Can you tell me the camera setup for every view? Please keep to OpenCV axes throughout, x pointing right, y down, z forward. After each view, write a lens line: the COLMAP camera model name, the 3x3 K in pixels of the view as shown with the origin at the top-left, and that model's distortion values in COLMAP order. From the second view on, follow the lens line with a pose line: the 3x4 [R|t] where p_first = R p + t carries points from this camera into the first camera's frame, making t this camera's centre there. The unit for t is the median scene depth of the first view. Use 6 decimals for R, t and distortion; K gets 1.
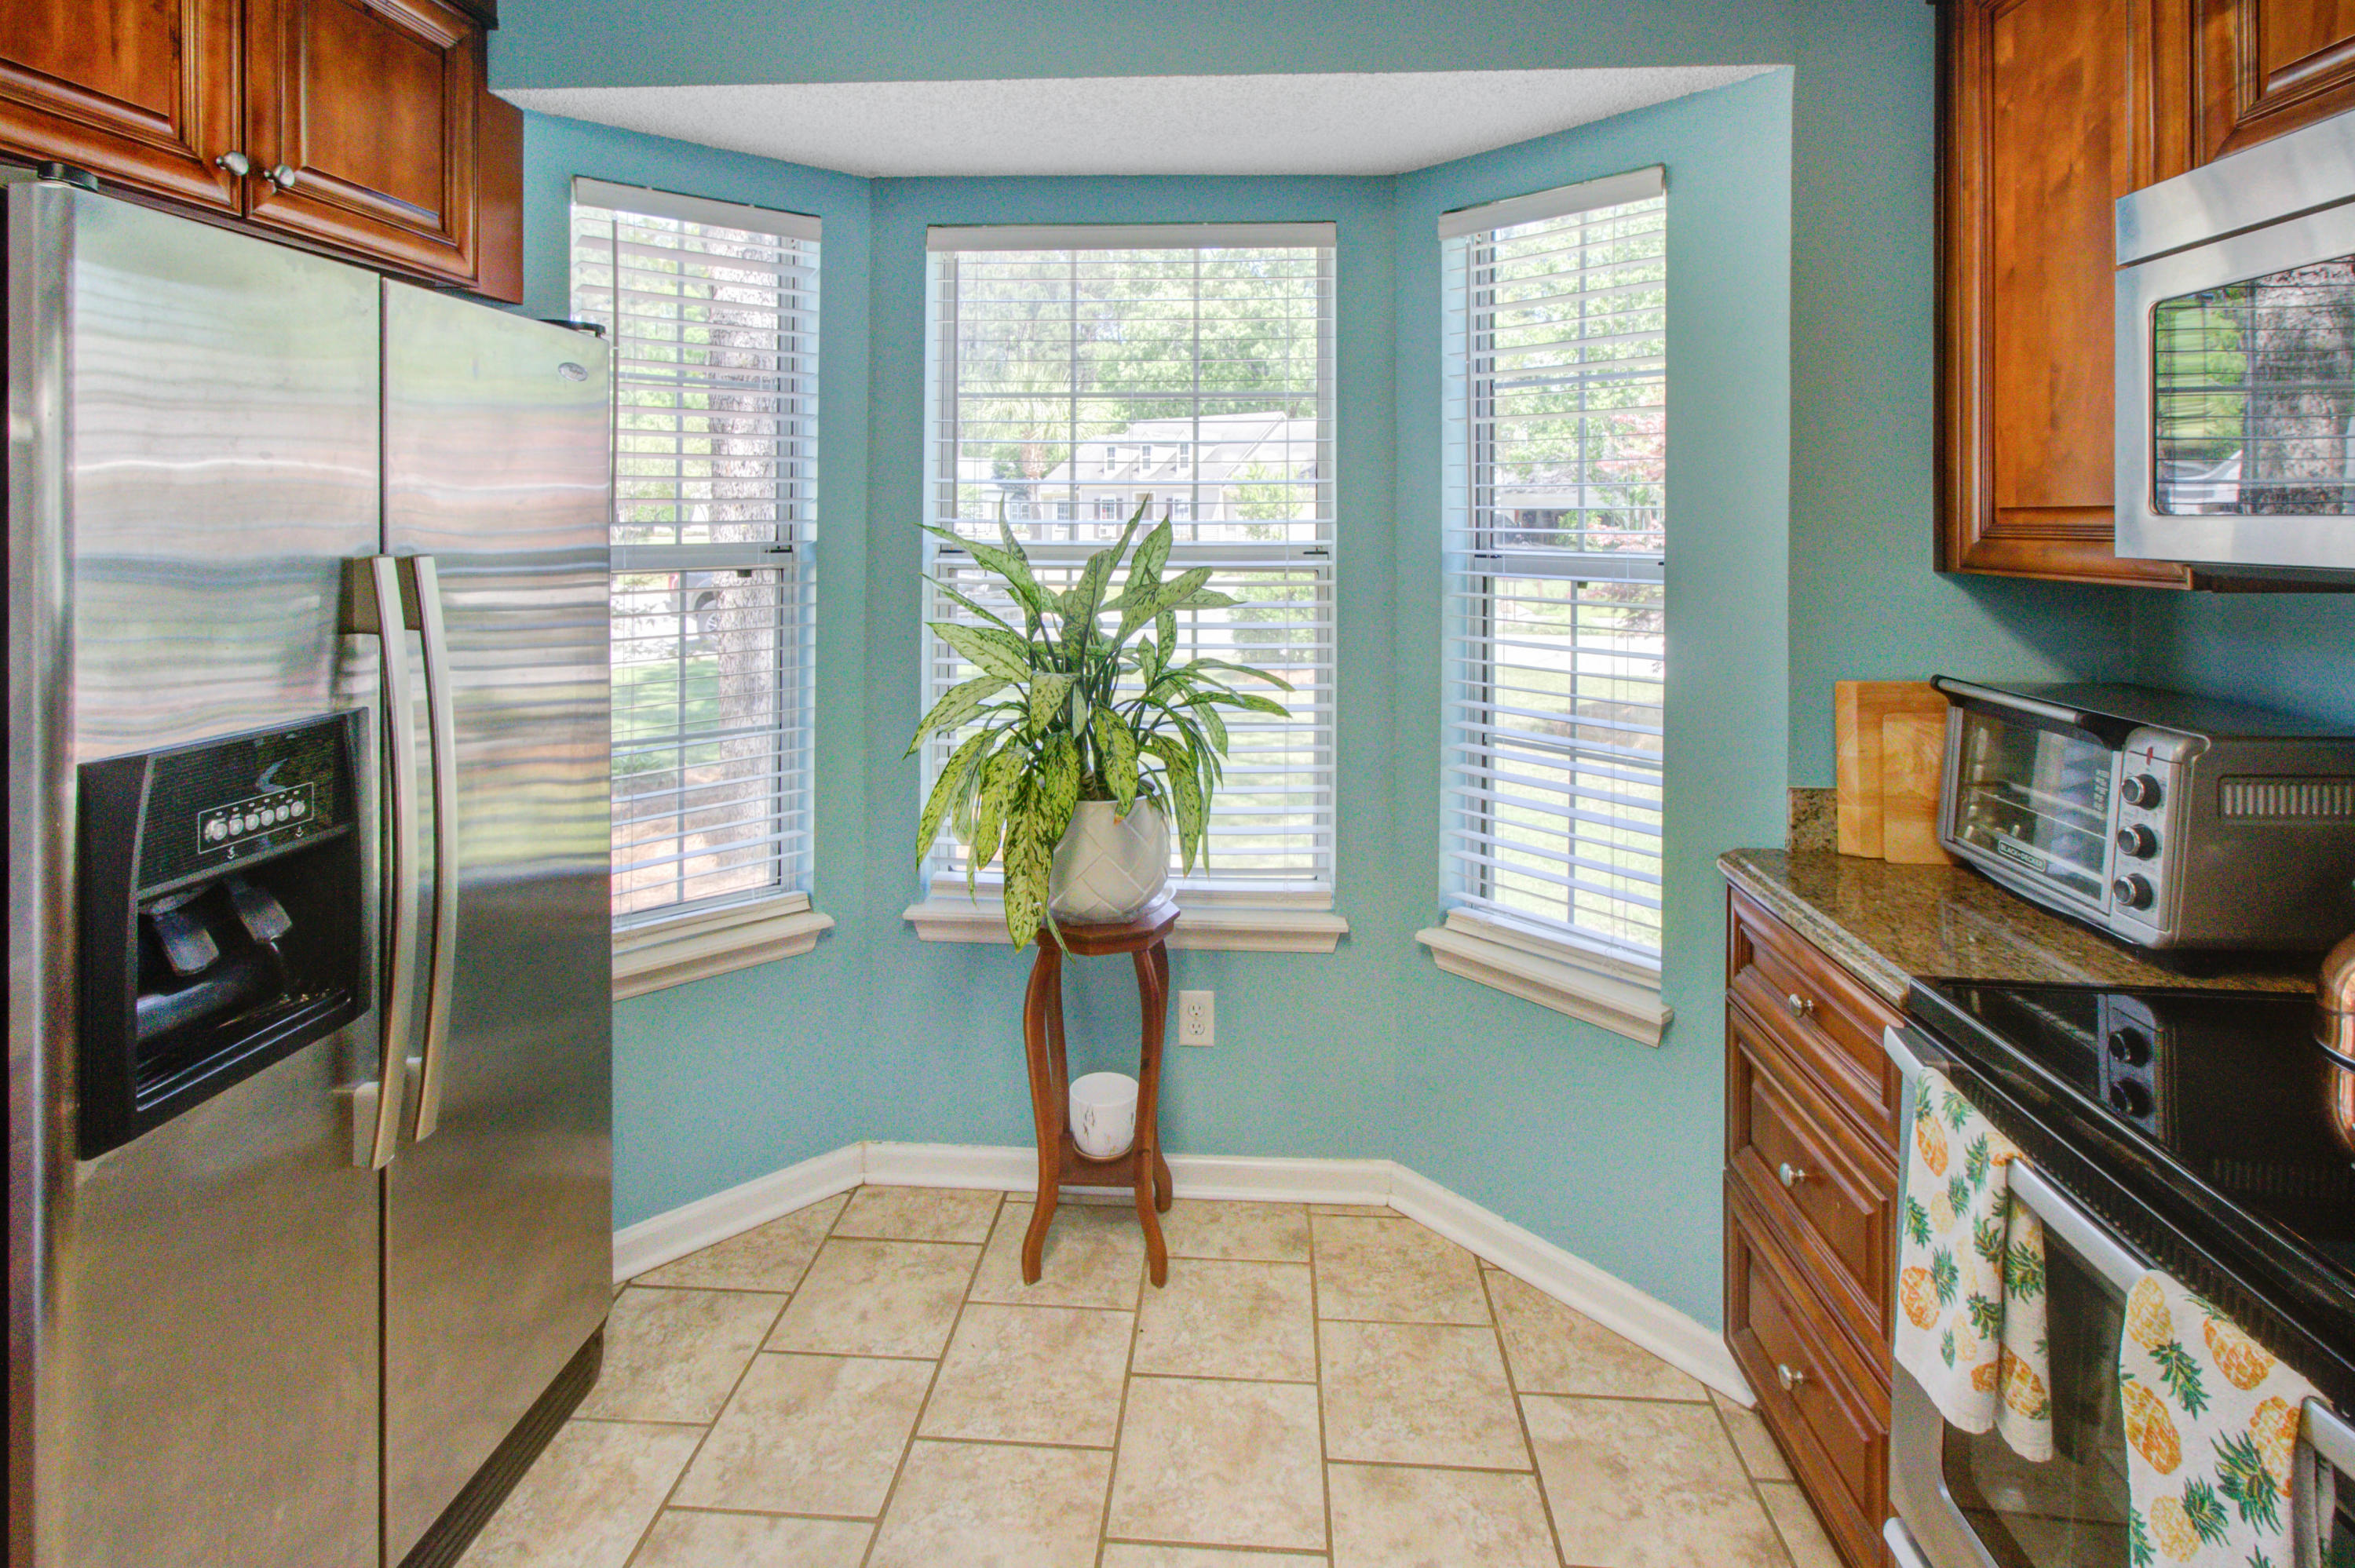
lens RADIAL K [[1176.6, 0, 1187.7], [0, 1176.6, 541.2], [0, 0, 1]] dist [0.001671, 0.000579]
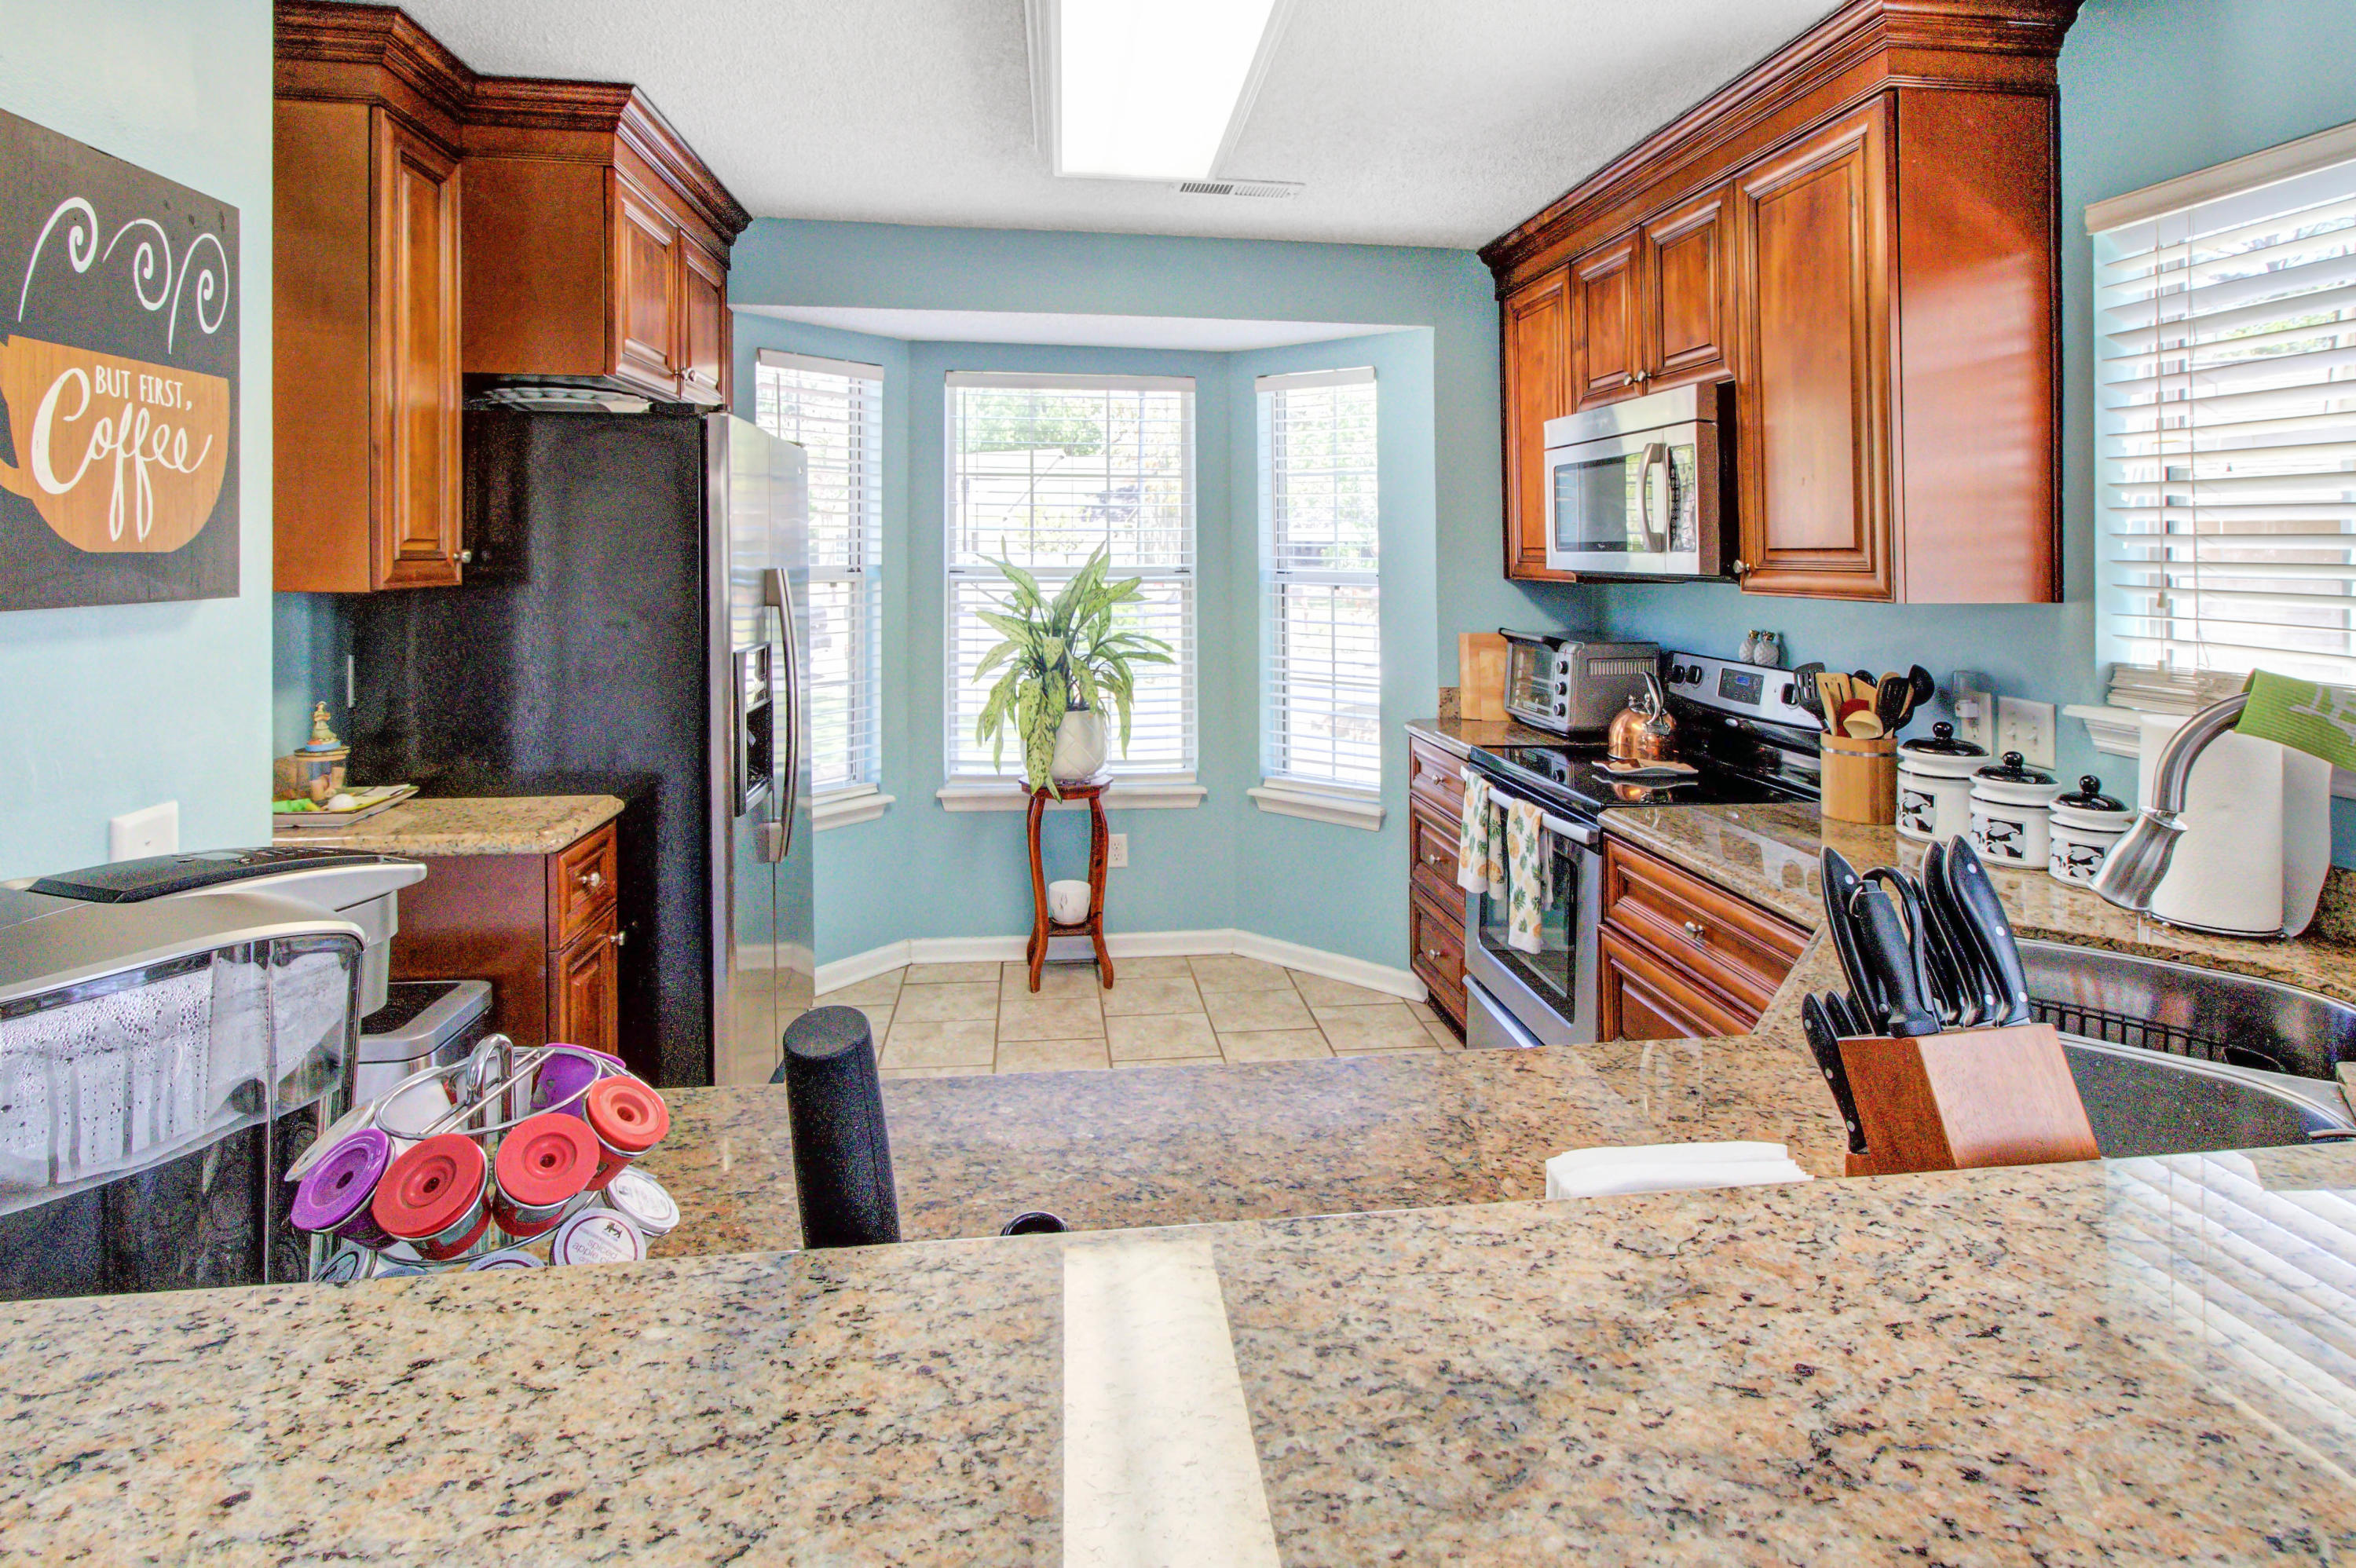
lens RADIAL K [[1174.8, 0, 1097.4], [0, 1174.8, 492.5], [0, 0, 1]] dist [-0.000262, -0.000266]
pose [[0.992913, 0.005596, 0.118711, -0.235661], [0.001978, 0.997974, -0.063585, 0.004531], [-0.118826, 0.063369, 0.990891, -0.726372]]
